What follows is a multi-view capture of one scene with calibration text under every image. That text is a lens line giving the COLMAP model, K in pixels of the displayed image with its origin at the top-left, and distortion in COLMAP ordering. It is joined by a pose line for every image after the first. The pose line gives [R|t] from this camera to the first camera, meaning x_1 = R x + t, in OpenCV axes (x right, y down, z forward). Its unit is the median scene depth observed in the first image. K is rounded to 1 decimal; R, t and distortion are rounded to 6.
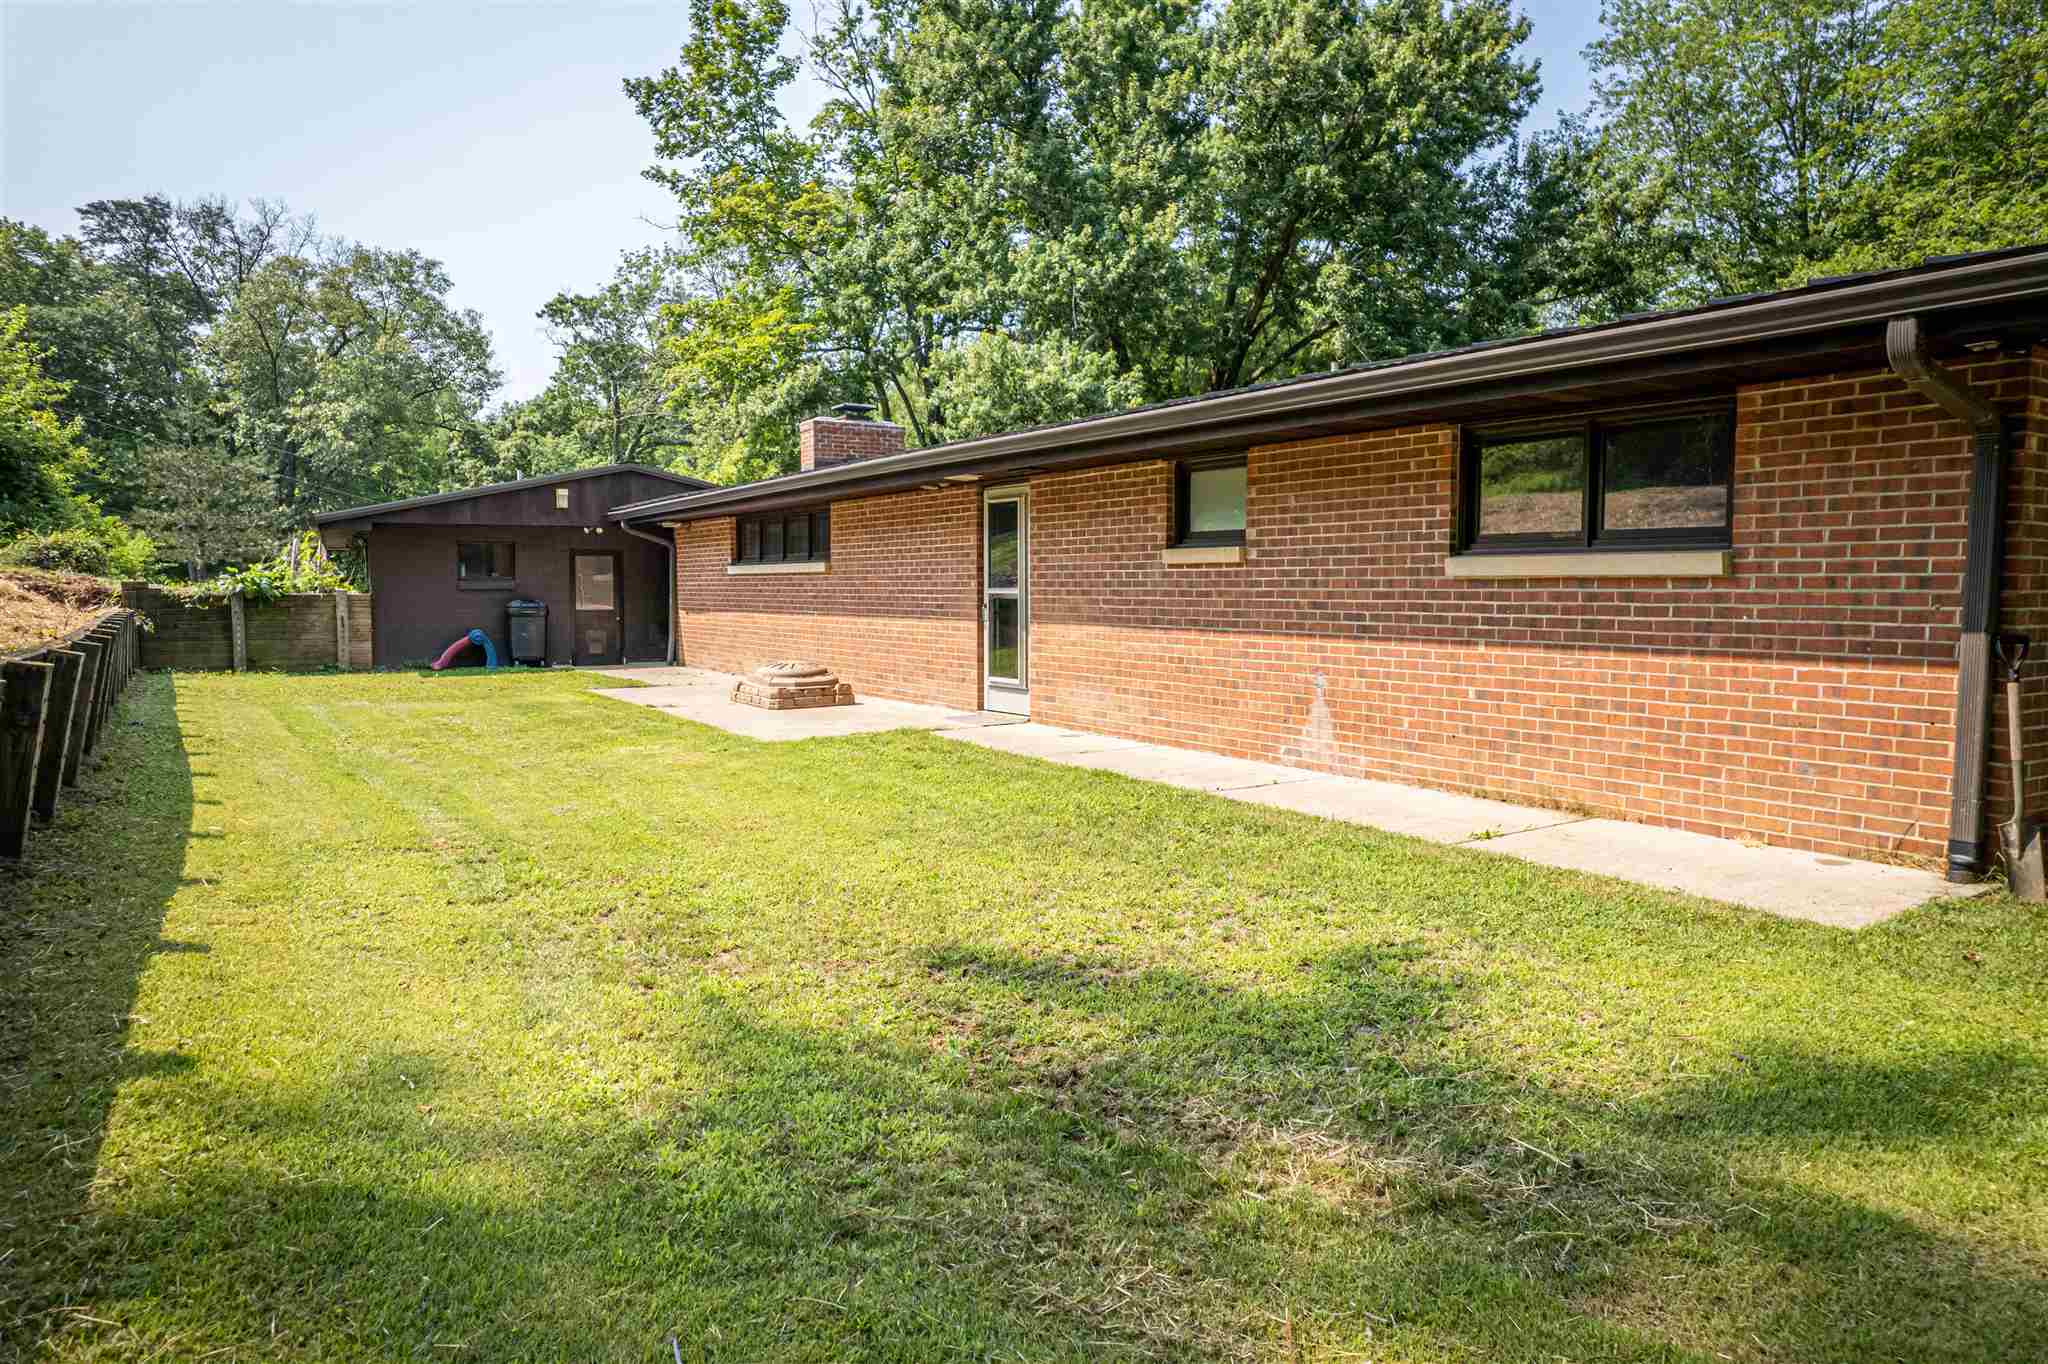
lens RADIAL K [[1309.8, 0, 1022.7], [0, 1309.8, 683.5], [0, 0, 1]] dist [-0.052006, 0.034267]
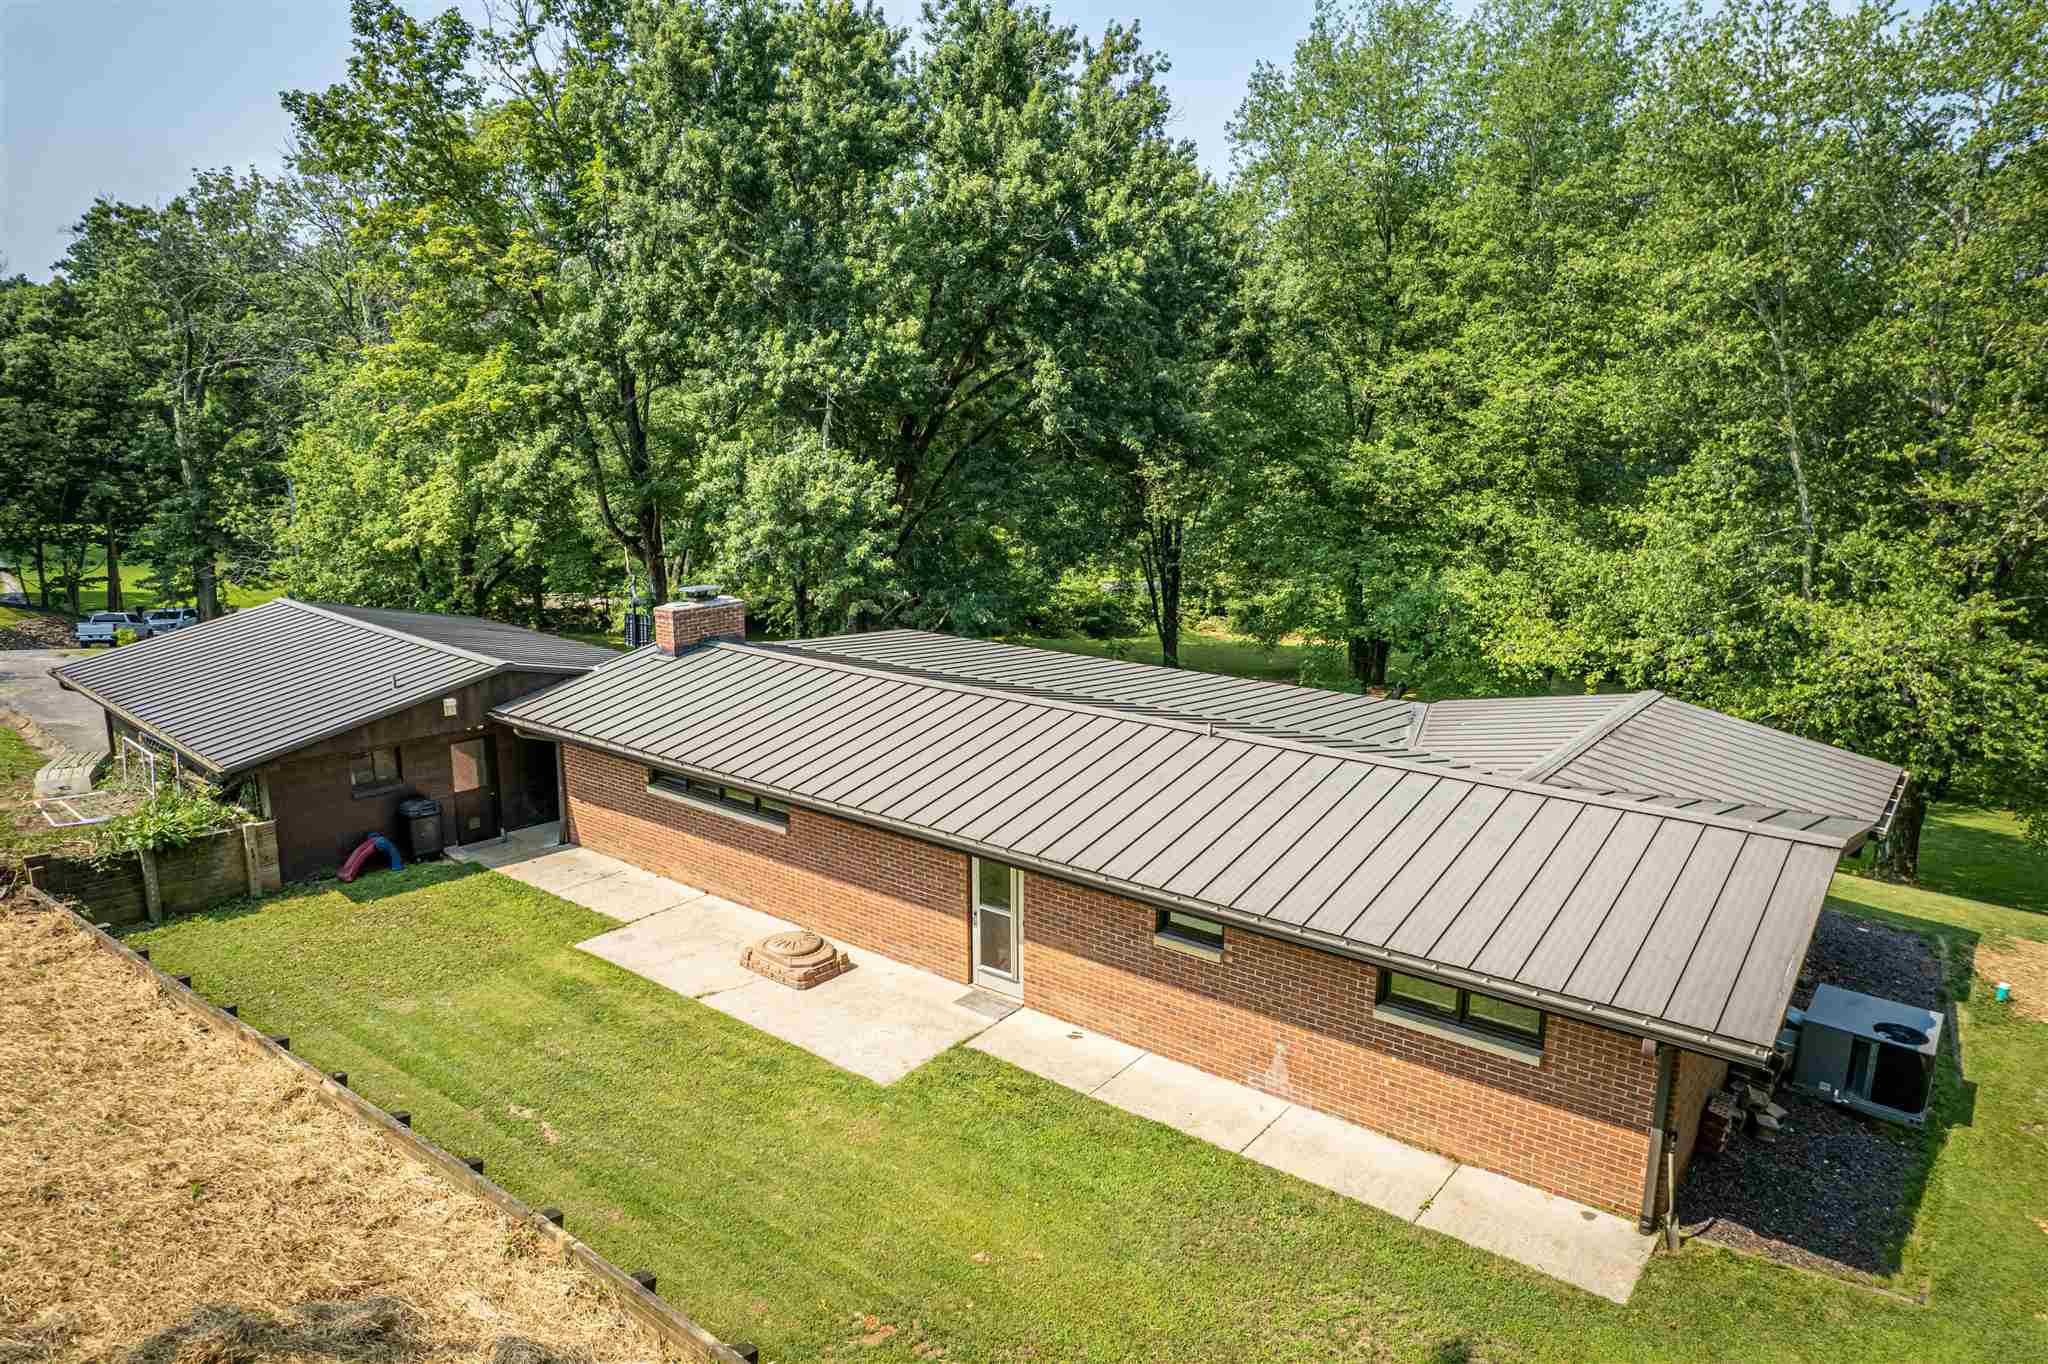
lens RADIAL K [[1309.8, 0, 1028.0], [0, 1309.8, 687.3], [0, 0, 1]] dist [-0.052006, 0.034267]
pose [[0.945233, -0.068526, 0.319122, -0.204477], [0.025528, 0.990239, 0.137024, -0.247455], [-0.325397, -0.121373, 0.937755, -0.137722]]
